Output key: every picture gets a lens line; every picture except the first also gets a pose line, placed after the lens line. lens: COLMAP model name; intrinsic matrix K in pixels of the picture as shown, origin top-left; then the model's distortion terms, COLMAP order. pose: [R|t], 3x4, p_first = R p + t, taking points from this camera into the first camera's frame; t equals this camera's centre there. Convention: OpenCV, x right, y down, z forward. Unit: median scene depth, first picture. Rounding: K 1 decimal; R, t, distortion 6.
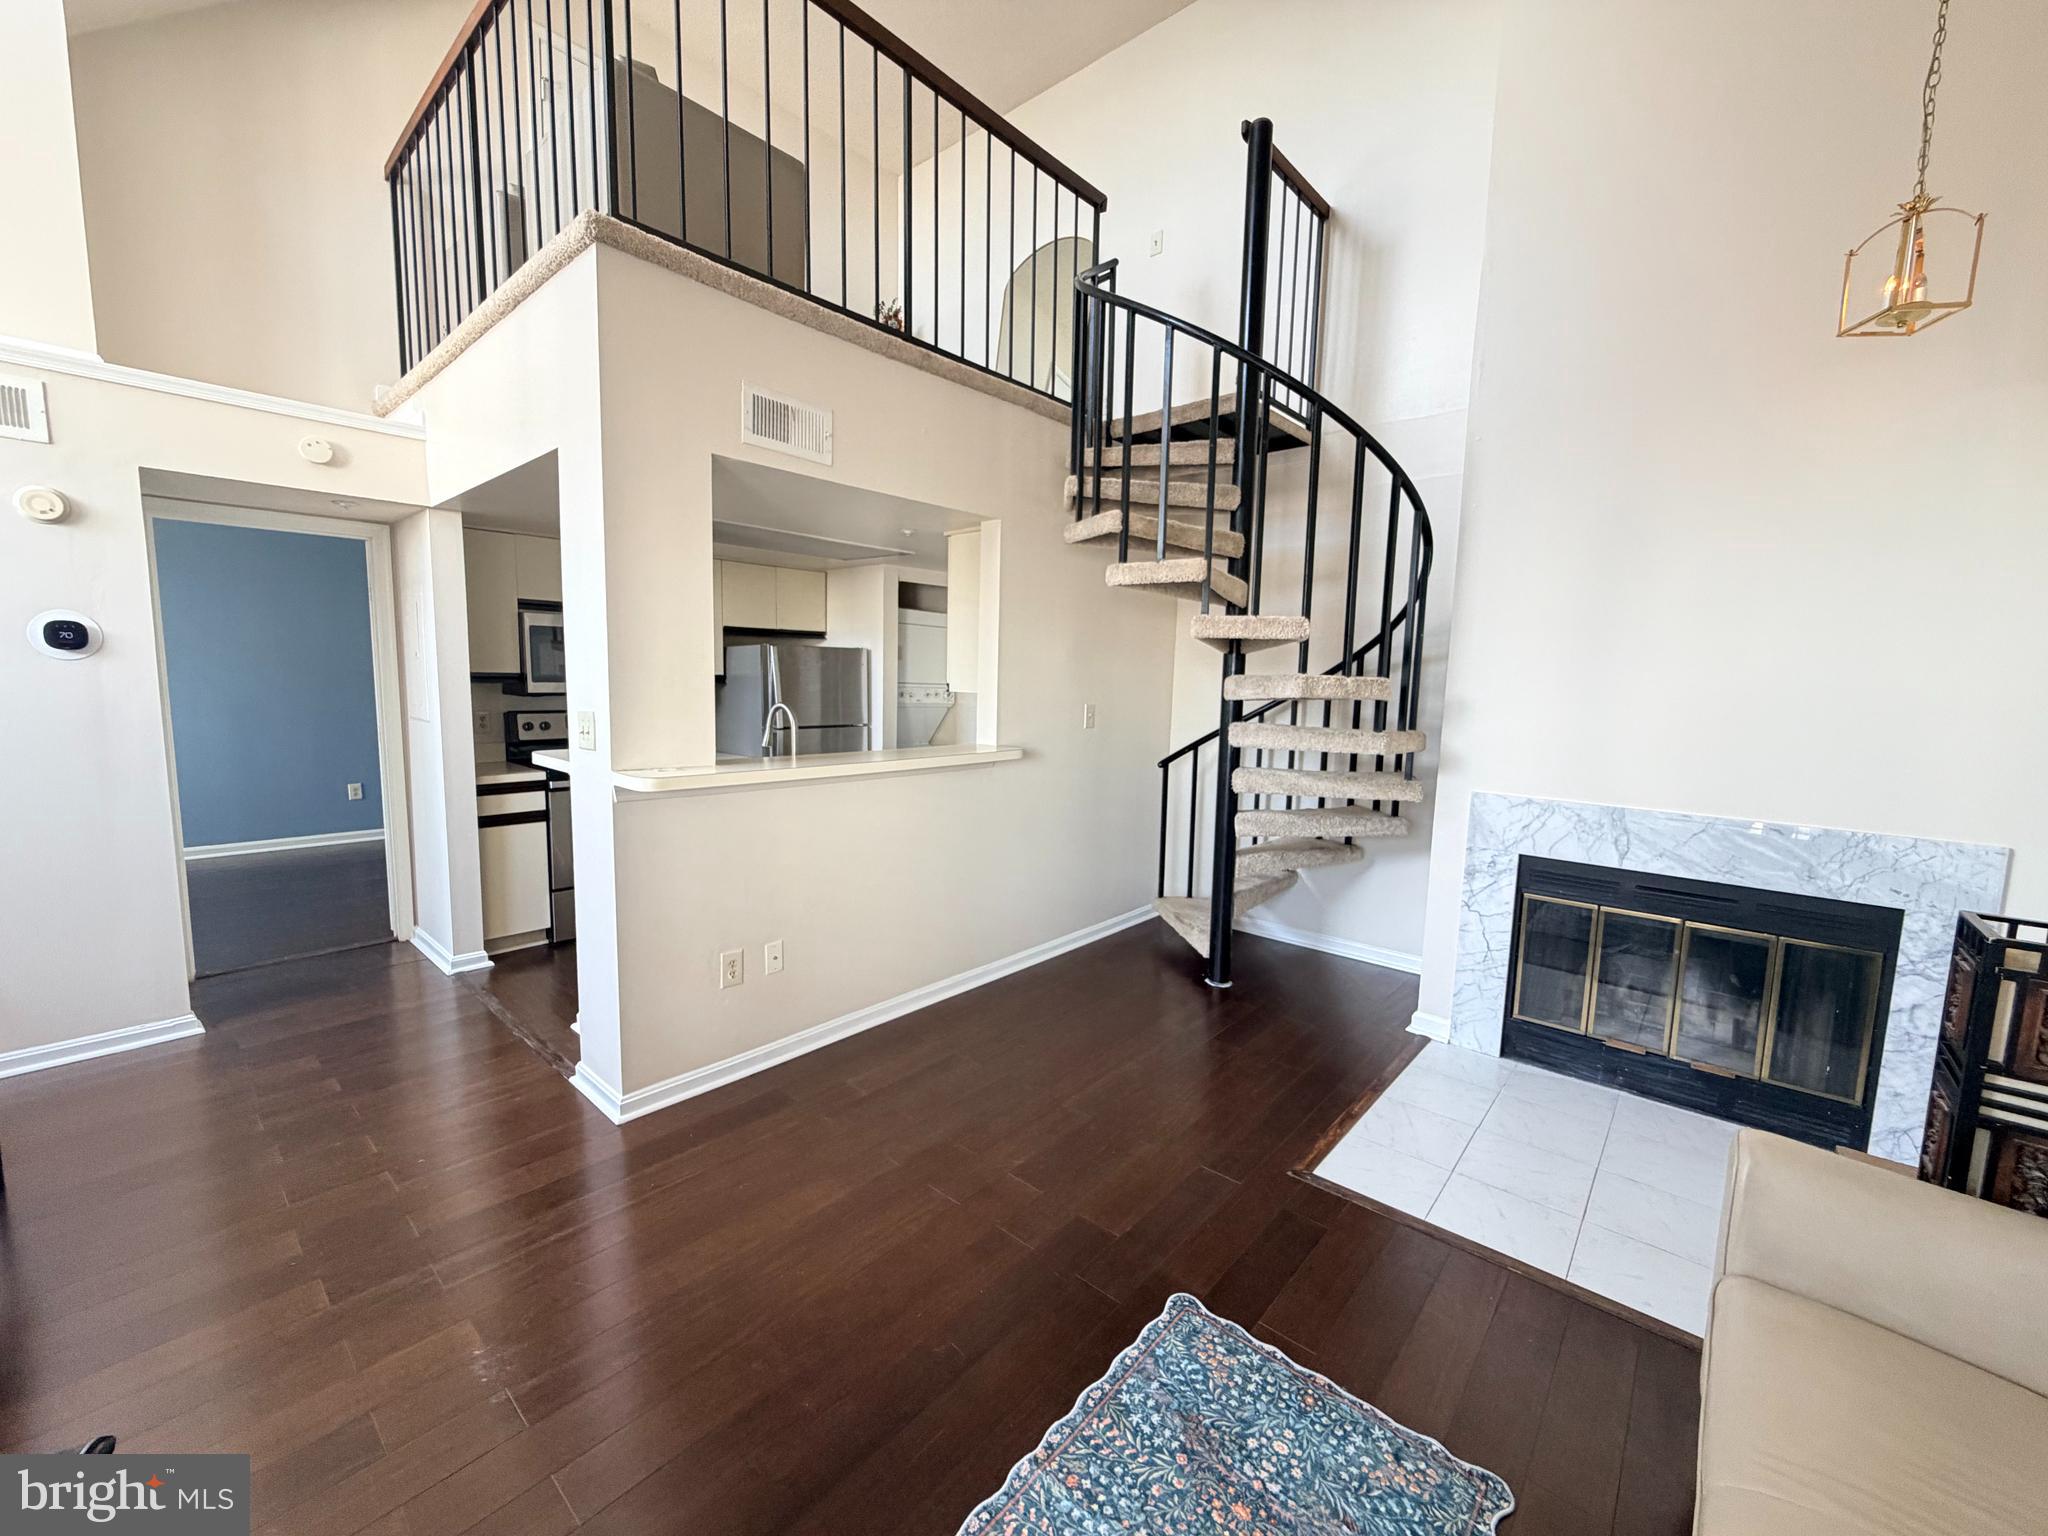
lens RADIAL K [[815.3, 0, 1017.8], [0, 815.3, 765.5], [0, 0, 1]] dist [-0.000168, 0.000045]
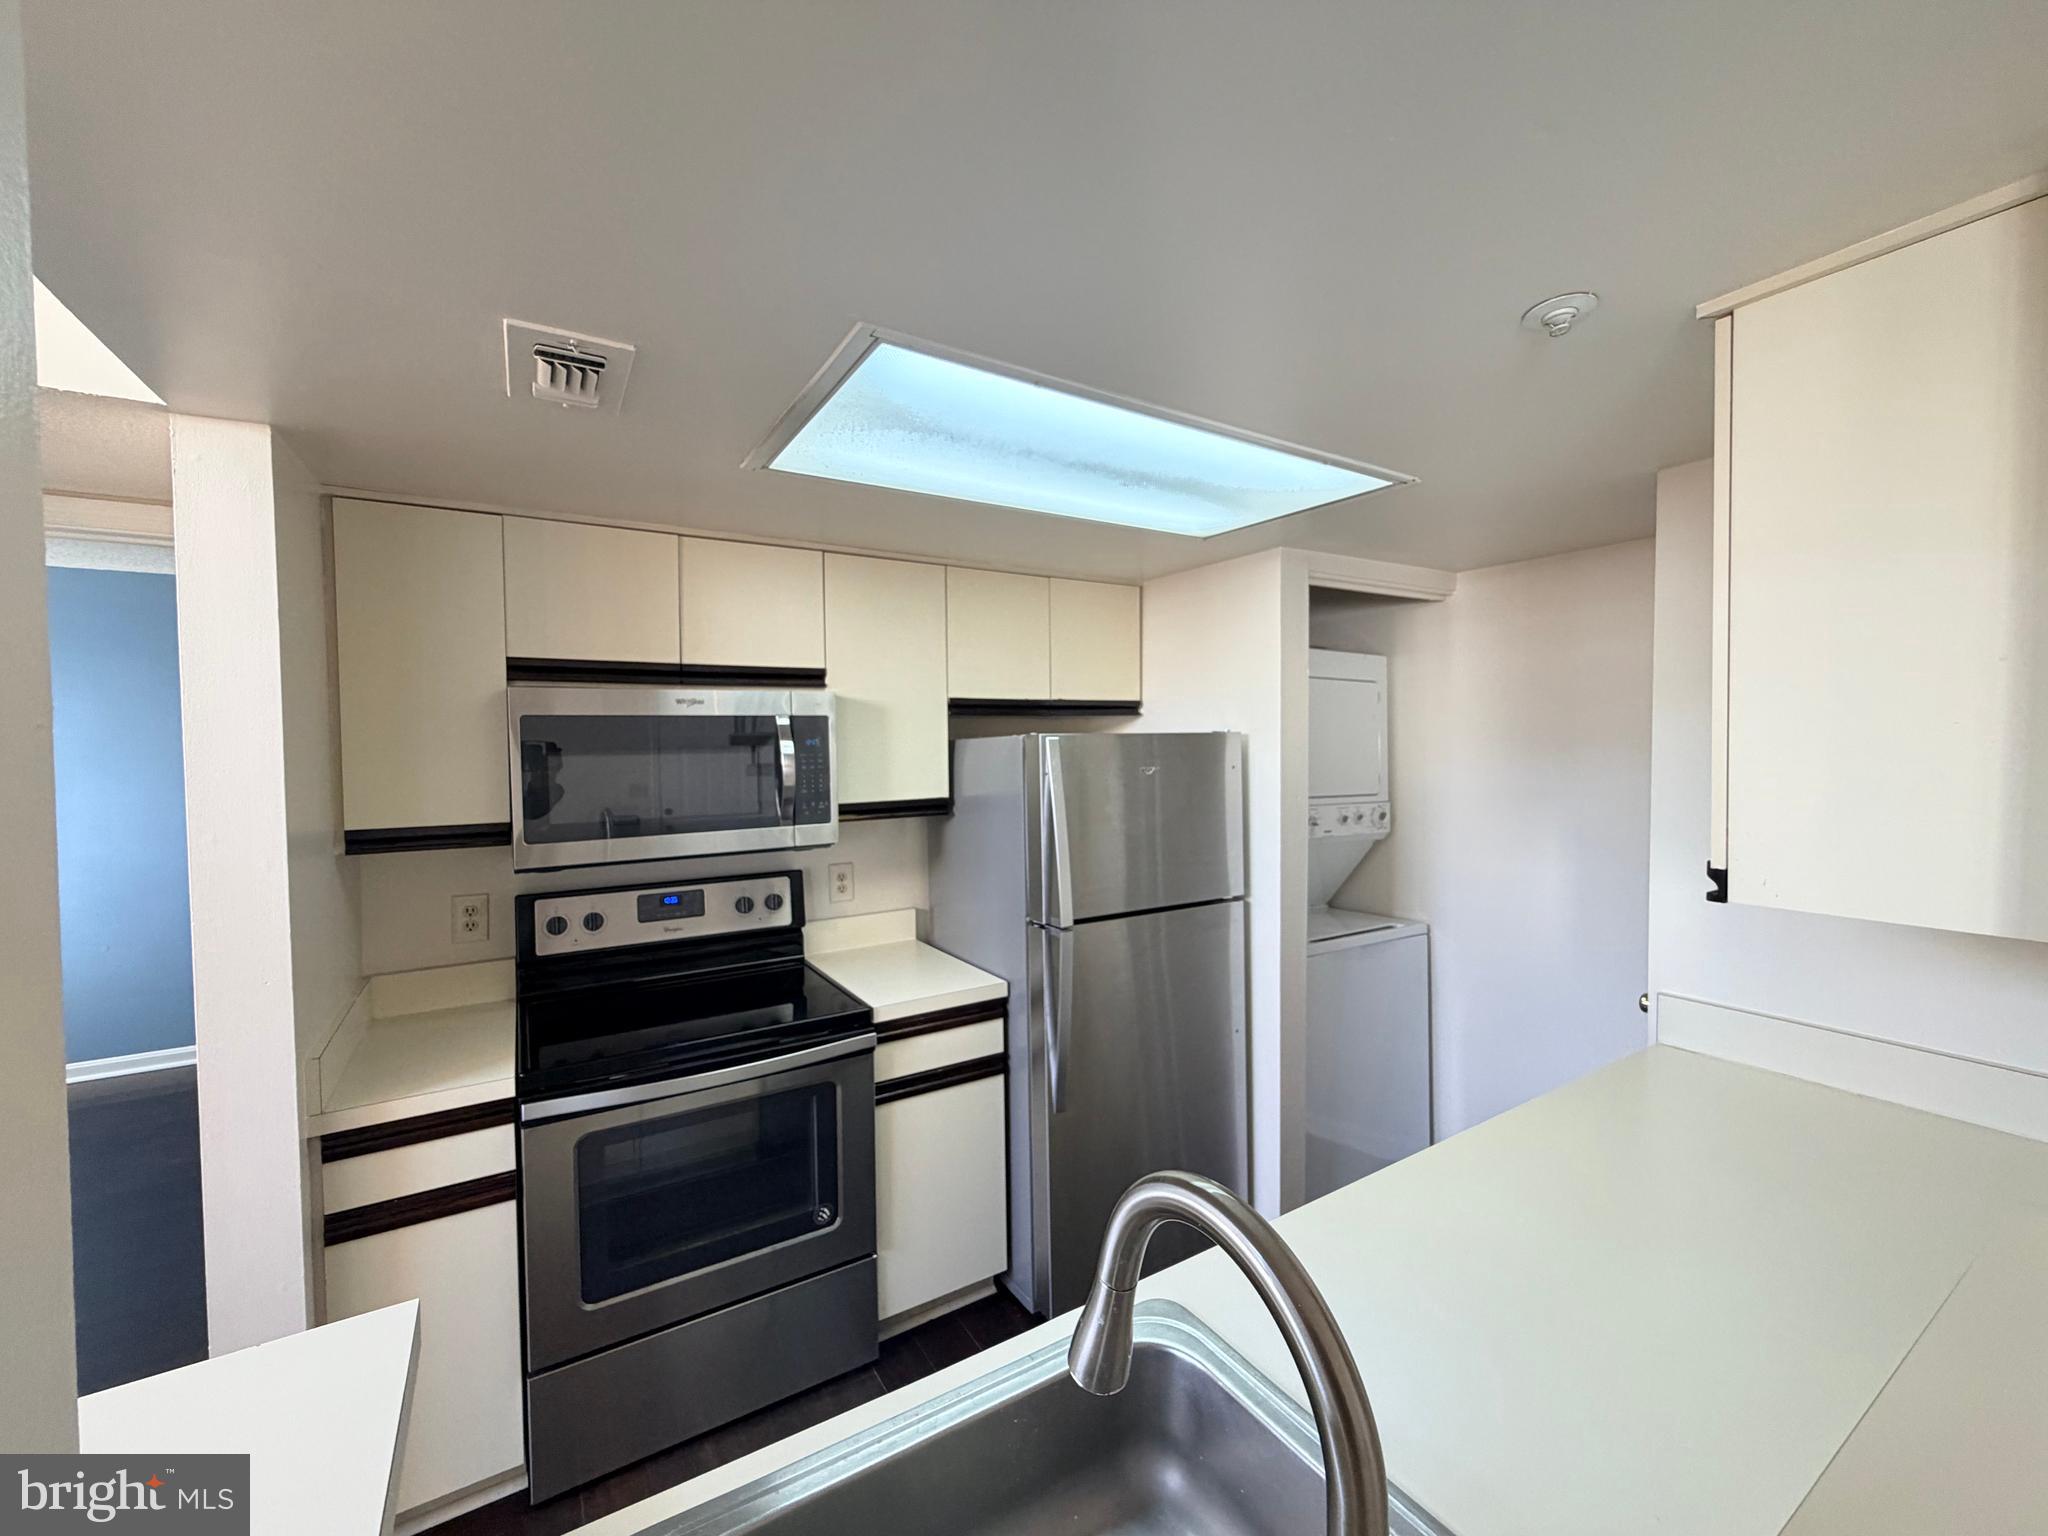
lens RADIAL K [[815.3, 0, 1017.8], [0, 815.3, 765.5], [0, 0, 1]] dist [-0.000168, 0.000045]
pose [[0.956846, -0.020730, -0.289856, -0.526040], [-0.003139, 0.996657, -0.081641, -0.264513], [0.290579, 0.079028, 0.953582, 1.590875]]
